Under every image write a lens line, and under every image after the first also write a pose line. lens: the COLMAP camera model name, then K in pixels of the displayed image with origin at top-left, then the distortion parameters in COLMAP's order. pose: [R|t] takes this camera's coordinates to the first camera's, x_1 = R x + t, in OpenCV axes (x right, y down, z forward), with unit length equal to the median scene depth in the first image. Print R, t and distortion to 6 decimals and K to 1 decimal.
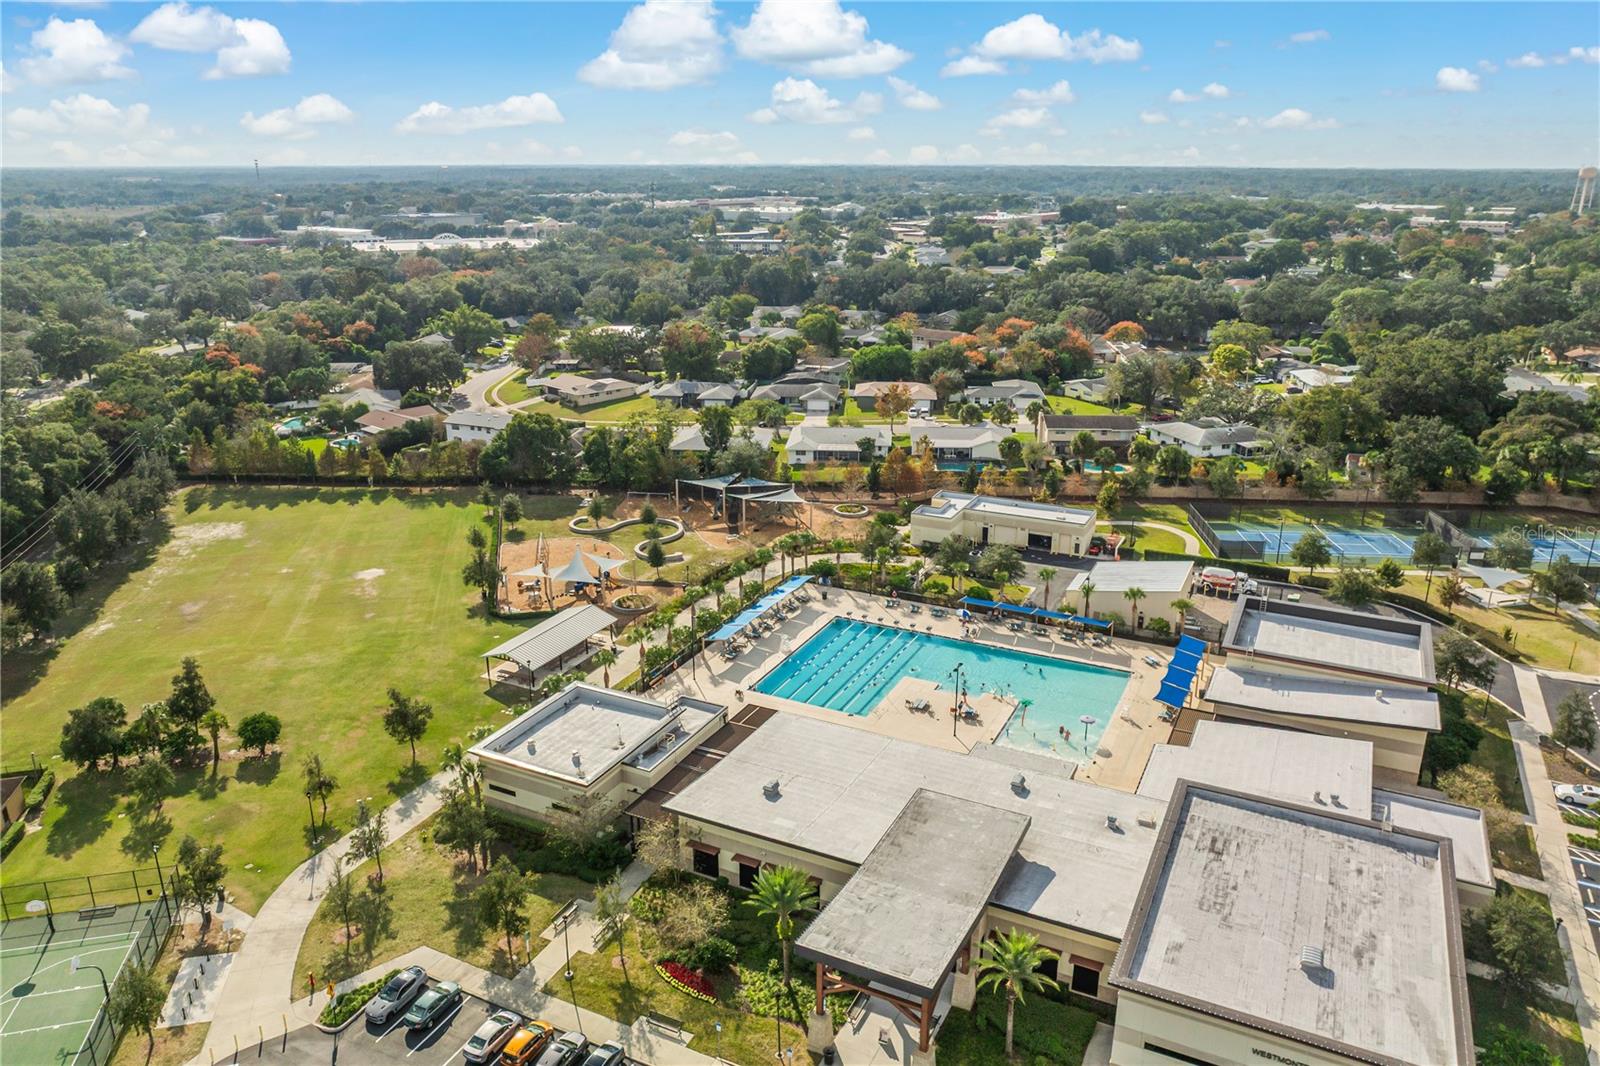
lens RADIAL K [[1109.3, 0, 818.4], [0, 1109.3, 538.0], [0, 0, 1]] dist [-0.047498, 0.022648]
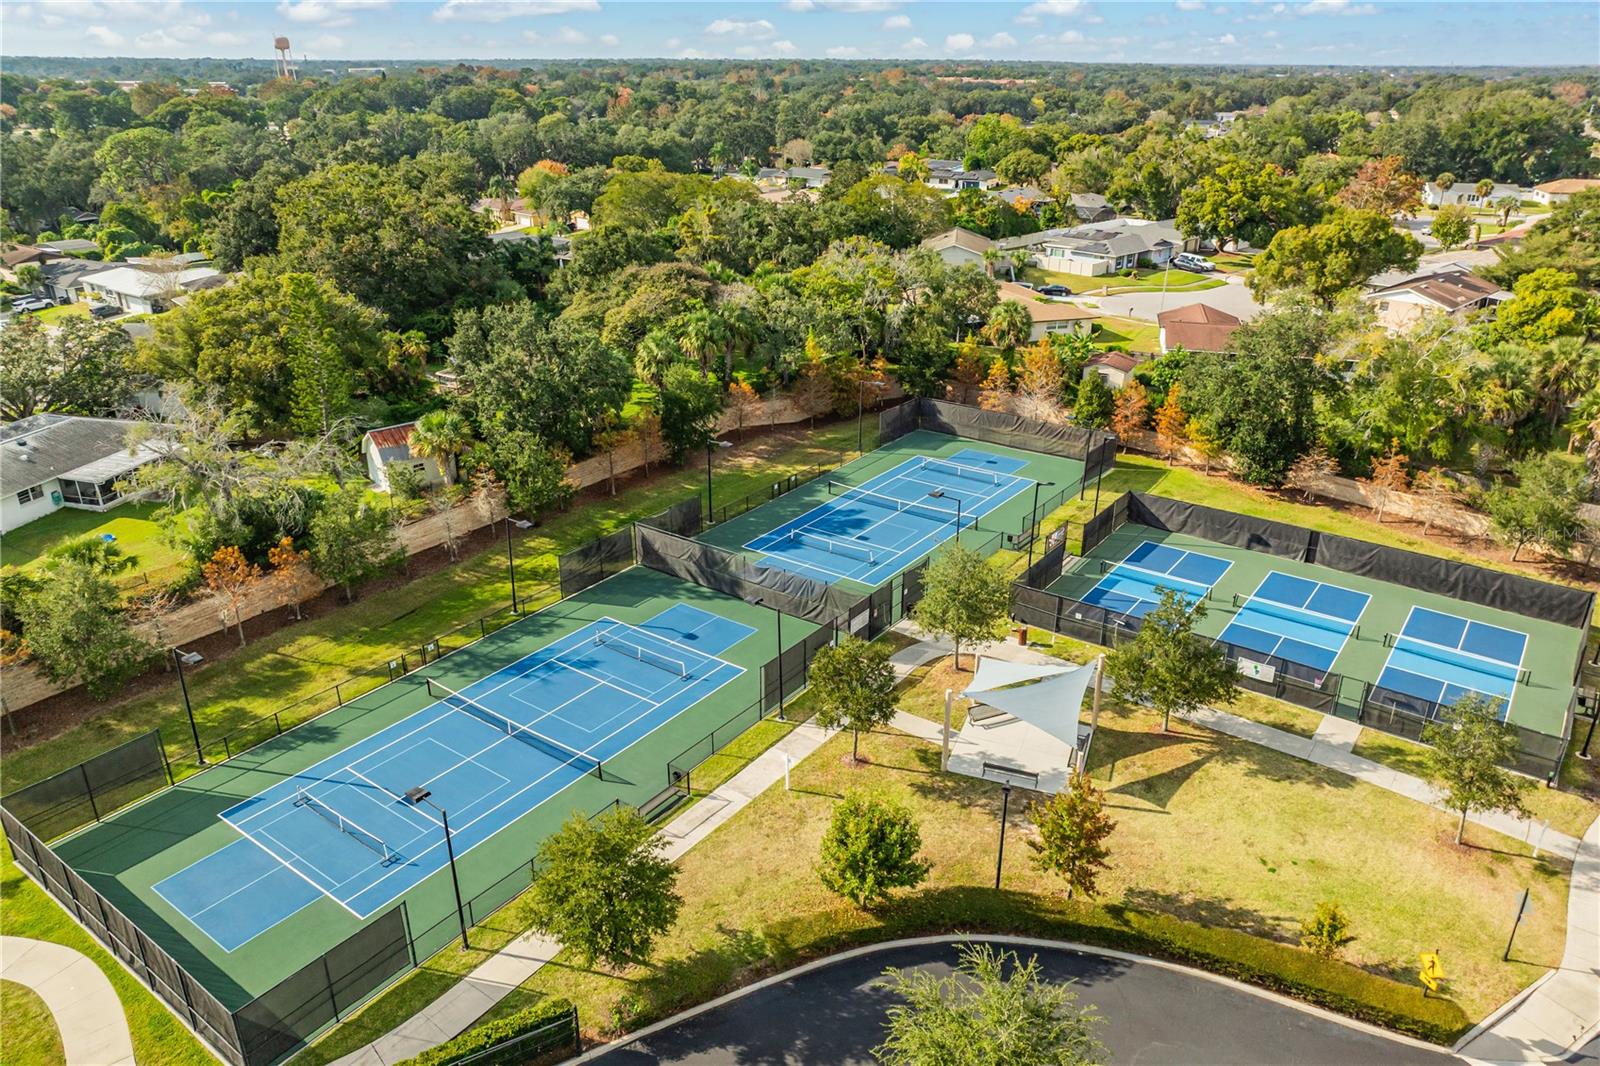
lens RADIAL K [[1123.6, 0, 812.6], [0, 1123.6, 535.0], [0, 0, 1]] dist [-0.049644, 0.027776]
pose [[0.520520, -0.329862, 0.787560, 0.215191], [0.266442, 0.939056, 0.217215, -0.079946], [-0.811214, 0.096774, 0.576687, 0.588147]]
